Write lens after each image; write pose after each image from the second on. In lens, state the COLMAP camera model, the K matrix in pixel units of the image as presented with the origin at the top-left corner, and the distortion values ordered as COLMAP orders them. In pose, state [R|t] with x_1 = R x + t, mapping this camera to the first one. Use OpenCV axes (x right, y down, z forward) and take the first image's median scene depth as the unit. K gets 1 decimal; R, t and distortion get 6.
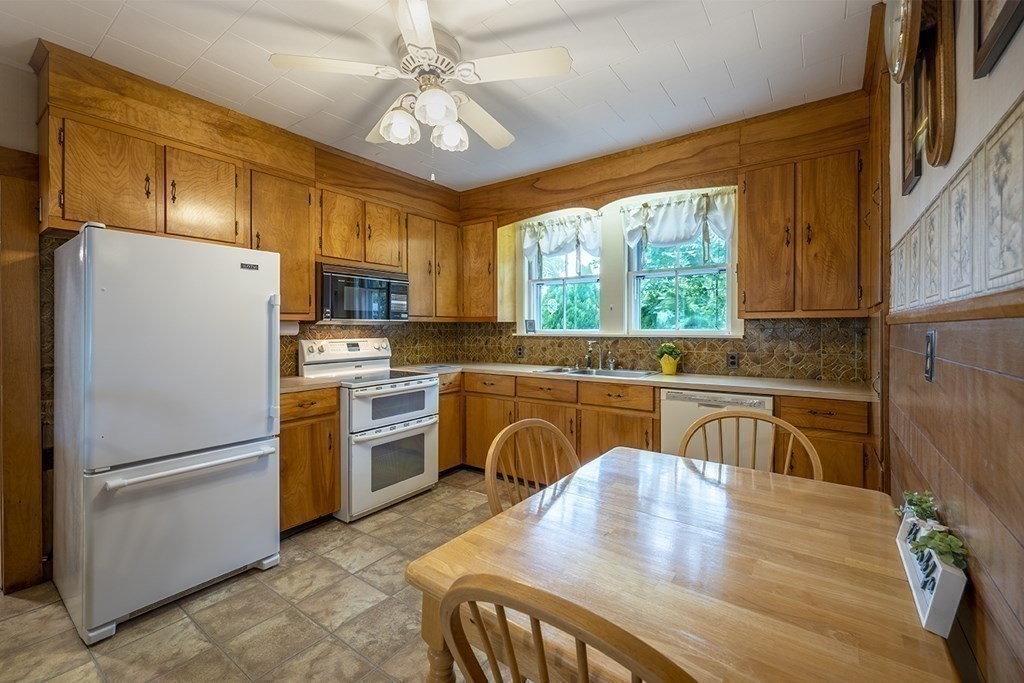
lens RADIAL K [[417.6, 0, 521.4], [0, 417.6, 325.4], [0, 0, 1]] dist [-0.002586, -0.001059]
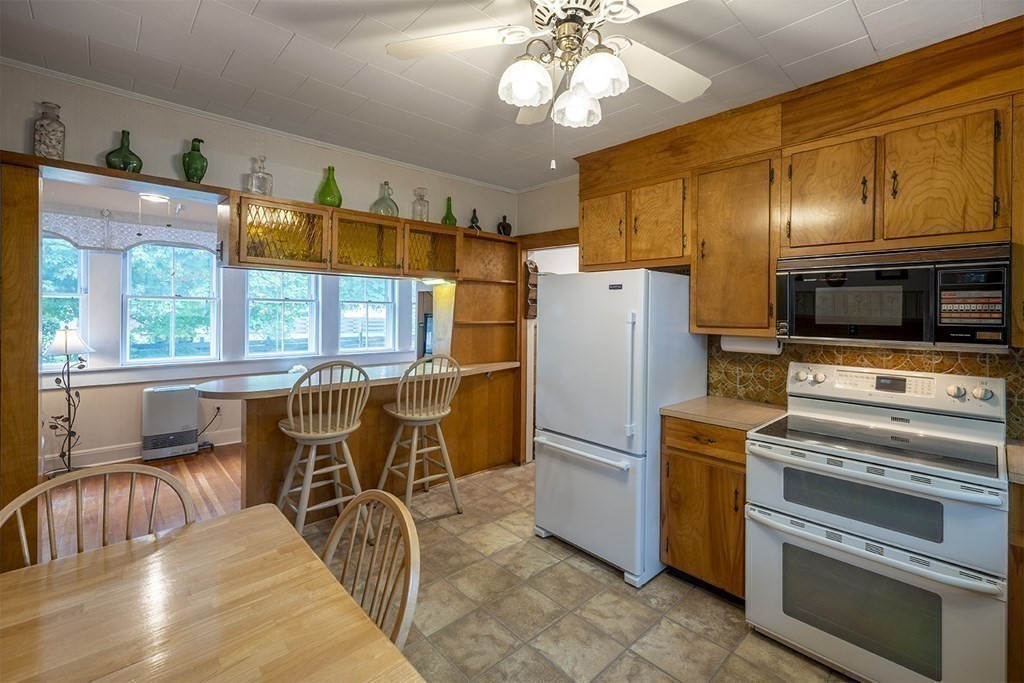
lens RADIAL K [[417.6, 0, 473.5], [0, 417.6, 312.6], [0, 0, 1]] dist [-0.002586, -0.001059]
pose [[-0.220886, 0.000092, -0.975300, 0.440328], [-0.005518, 0.999984, 0.001344, -0.069001], [0.975284, 0.005678, -0.220882, 0.814122]]
